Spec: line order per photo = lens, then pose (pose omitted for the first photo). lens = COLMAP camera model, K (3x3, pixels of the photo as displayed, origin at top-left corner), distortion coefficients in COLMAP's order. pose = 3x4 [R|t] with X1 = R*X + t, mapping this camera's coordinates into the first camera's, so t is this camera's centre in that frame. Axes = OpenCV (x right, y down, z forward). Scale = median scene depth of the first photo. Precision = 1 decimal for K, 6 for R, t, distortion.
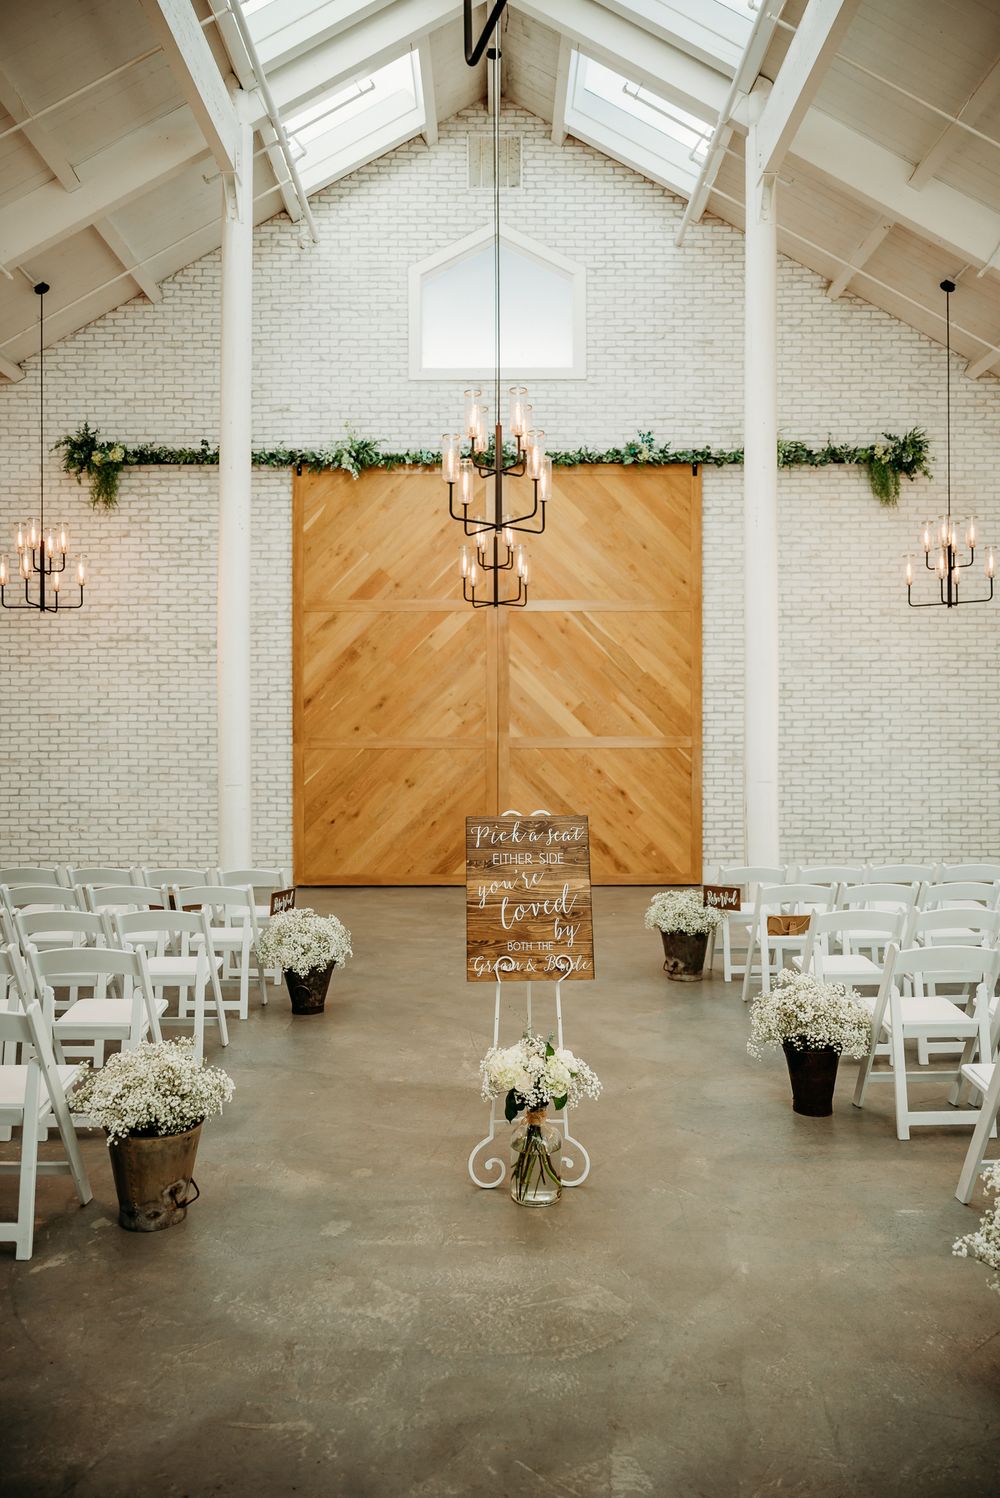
lens RADIAL K [[1001.7, 0, 497.4], [0, 1001.7, 748.7], [0, 0, 1]] dist [-0.003474, 0.004765]
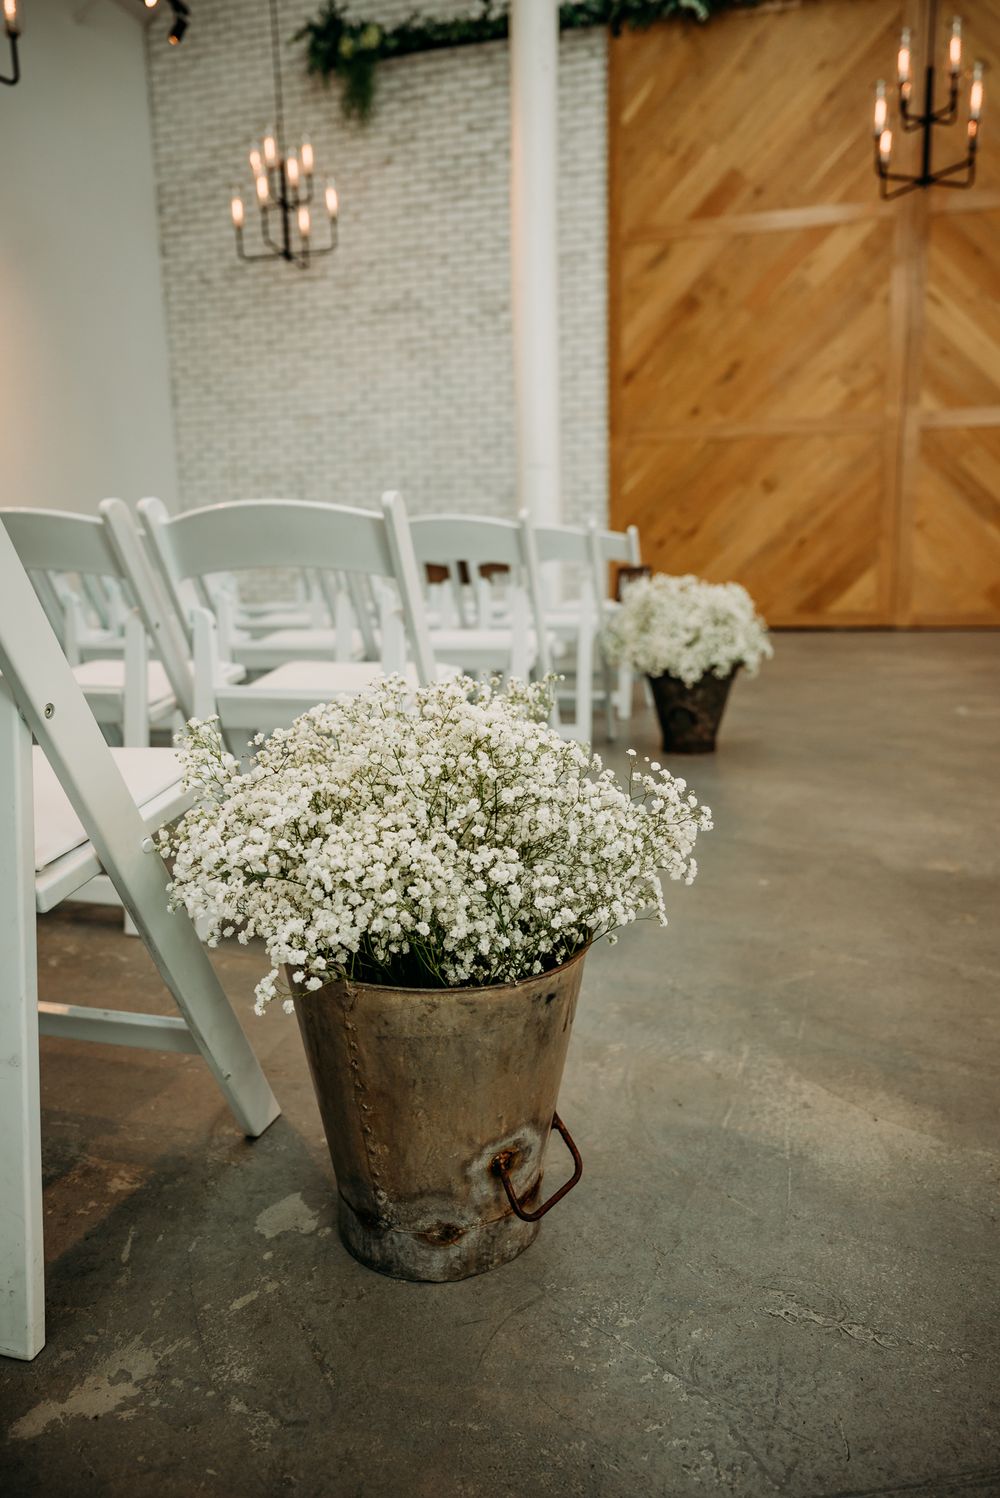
lens RADIAL K [[1001.7, 0, 497.4], [0, 1001.7, 745.9], [0, 0, 1]] dist [-0.003474, 0.004765]
pose [[0.963172, 0.029428, -0.267273, -0.077861], [0.020419, 0.983118, 0.181831, 0.083695], [0.268111, -0.180592, 0.946310, 0.231731]]
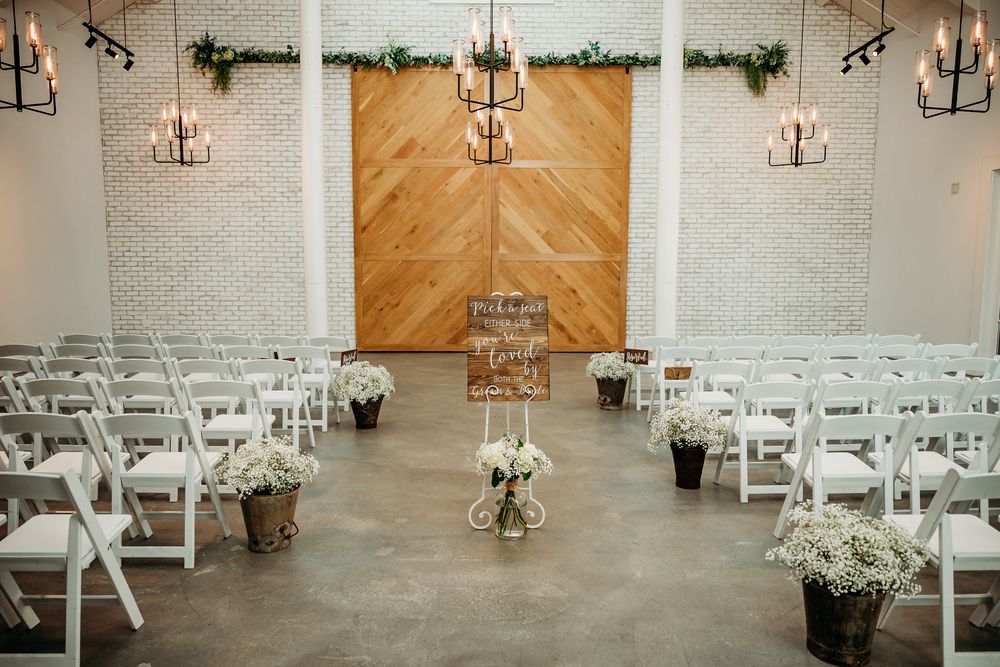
lens RADIAL K [[668.7, 0, 498.7], [0, 668.7, 338.3], [0, 0, 1]] dist [-0.003474, 0.004765]
pose [[0.999947, 0.004445, 0.009304, 0.002680], [-0.005406, 0.994351, 0.106000, 0.008560], [-0.008780, -0.106045, 0.994323, -0.007570]]
